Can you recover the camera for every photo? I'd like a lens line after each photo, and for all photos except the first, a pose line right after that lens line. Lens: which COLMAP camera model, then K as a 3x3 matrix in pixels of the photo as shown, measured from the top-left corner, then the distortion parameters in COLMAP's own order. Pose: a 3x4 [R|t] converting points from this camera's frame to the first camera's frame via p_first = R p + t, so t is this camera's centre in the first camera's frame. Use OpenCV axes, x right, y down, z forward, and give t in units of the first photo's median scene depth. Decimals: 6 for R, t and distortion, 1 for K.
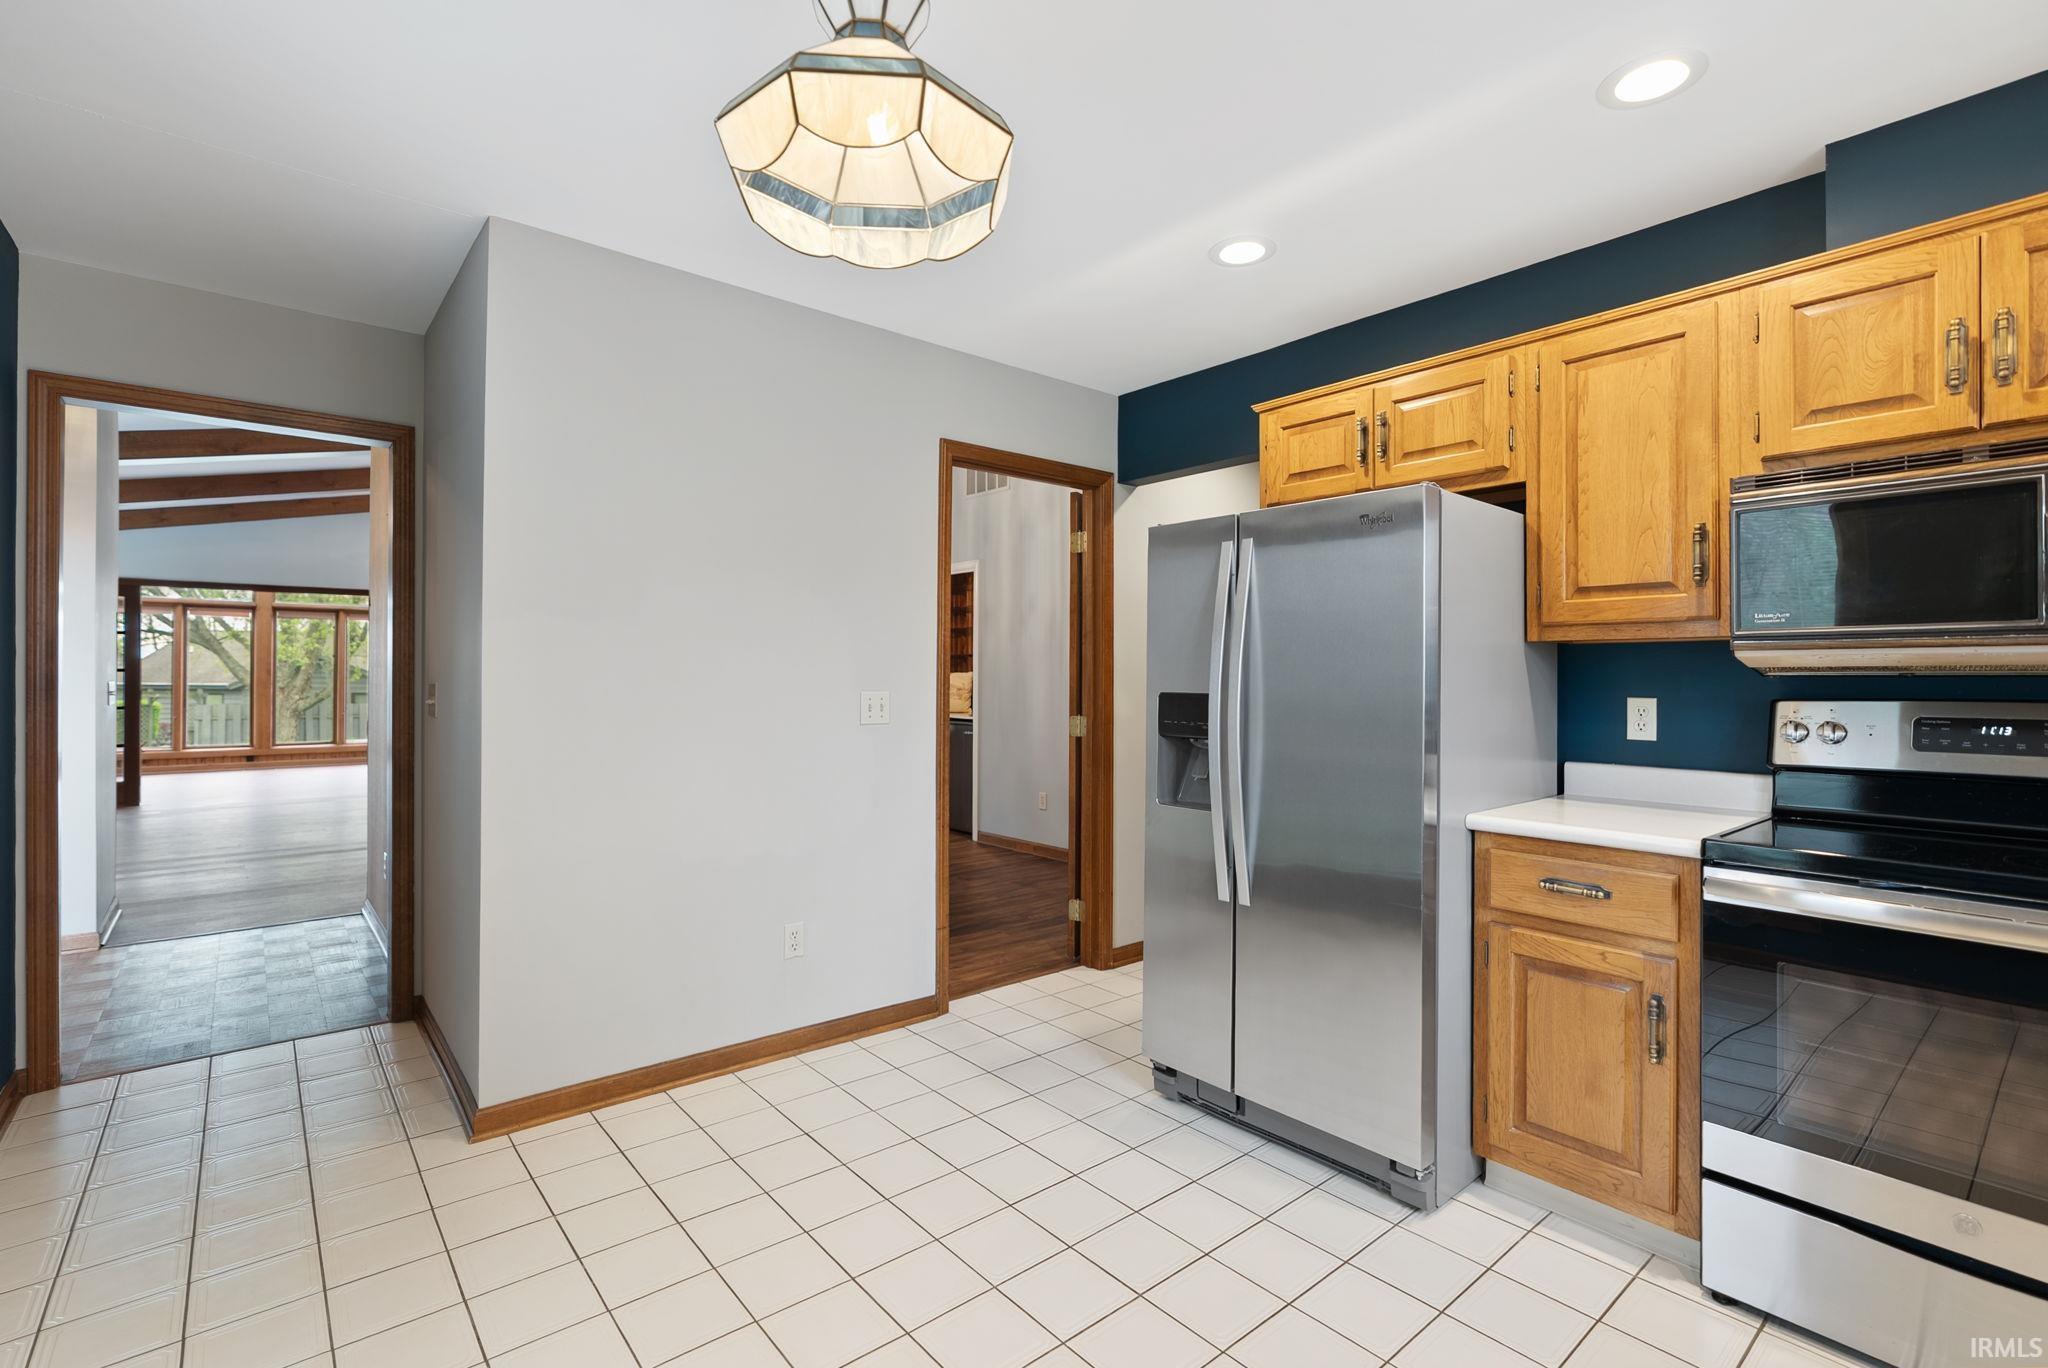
lens RADIAL K [[938.3, 0, 1007.6], [0, 938.3, 681.0], [0, 0, 1]] dist [0.000228, 0.000622]
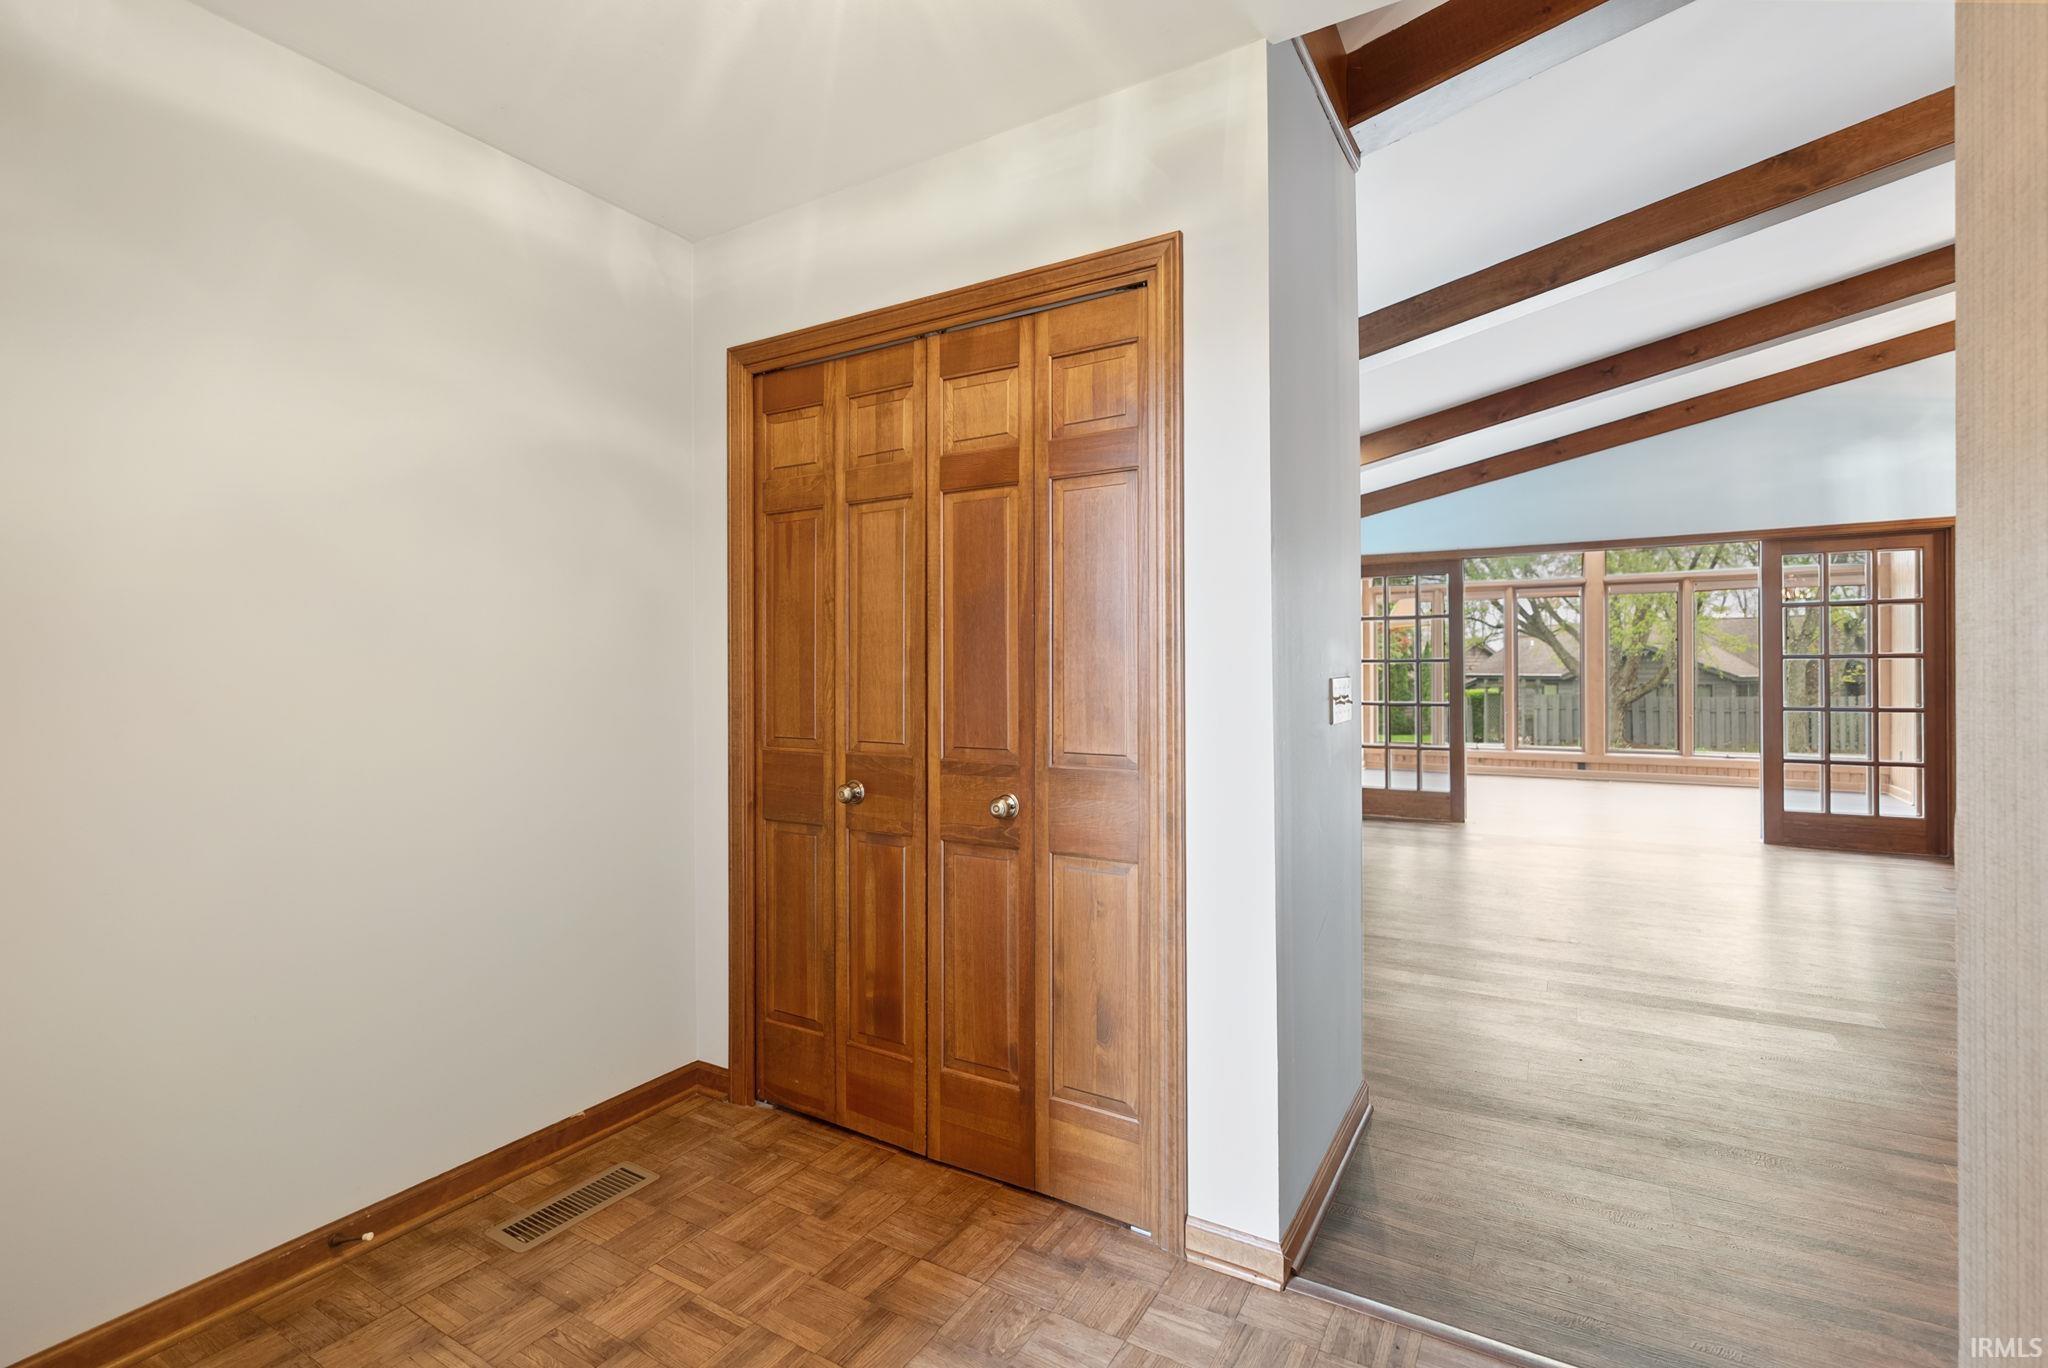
lens RADIAL K [[926.7, 0, 1033.6], [0, 926.7, 652.5], [0, 0, 1]] dist [-0.004467, -0.000688]
pose [[0.350254, -0.019207, -0.936458, -0.725240], [-0.000750, 0.999784, -0.020787, 0.000422], [0.936655, 0.007983, 0.350163, 0.900864]]
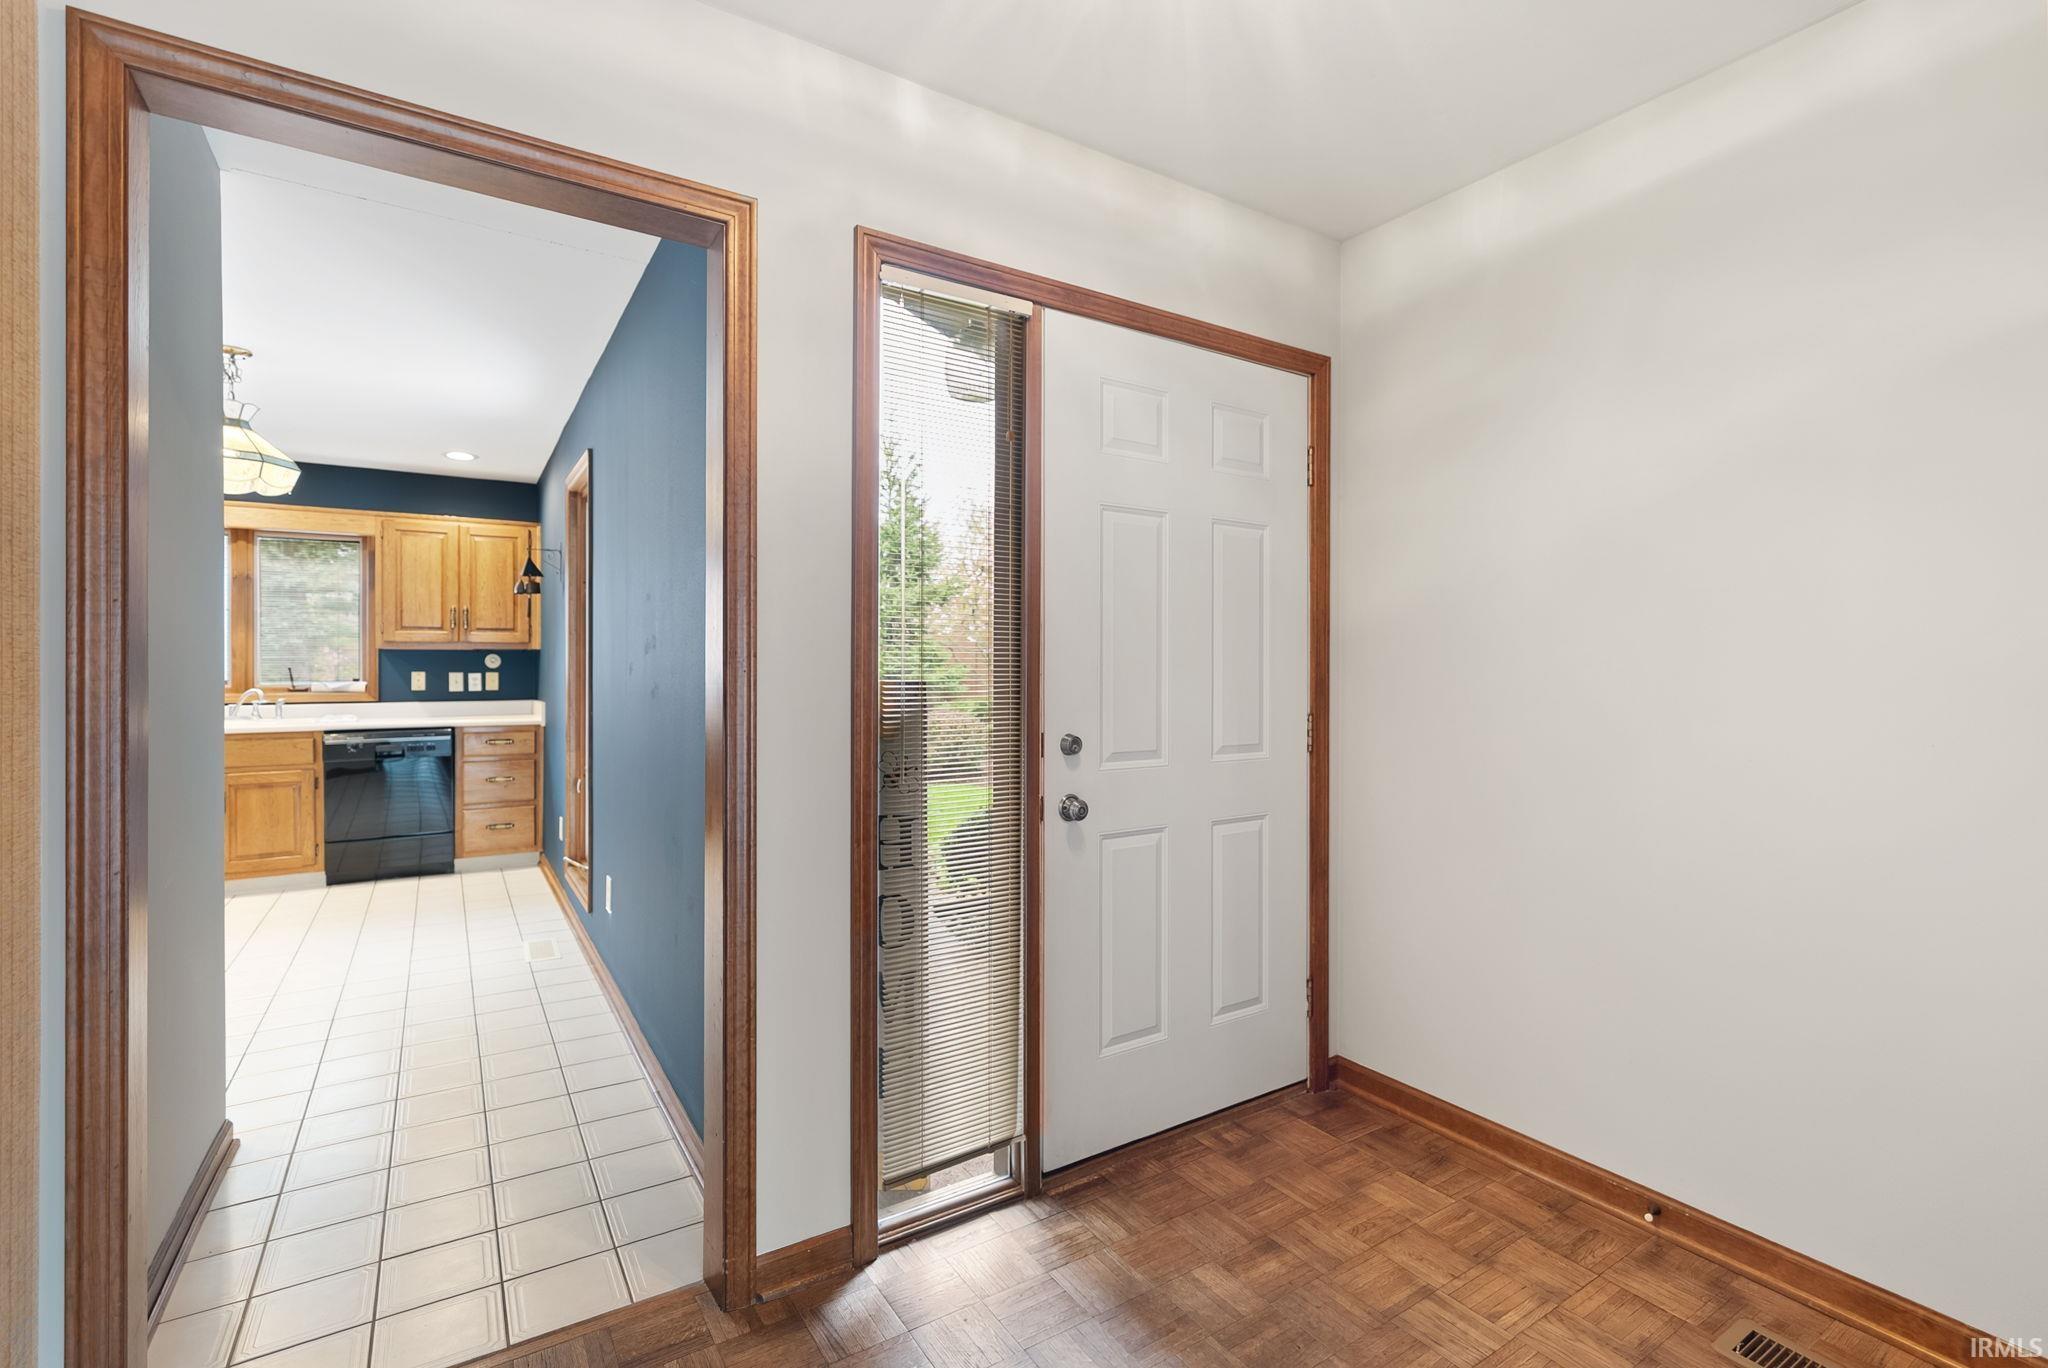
lens RADIAL K [[908.3, 0, 1023.0], [0, 908.3, 671.7], [0, 0, 1]] dist [-0.003164, -0.000208]
pose [[-0.992878, -0.004704, 0.119045, -1.065249], [-0.004215, 0.999982, 0.004353, 0.001016], [-0.119063, 0.003820, -0.992879, 1.318077]]
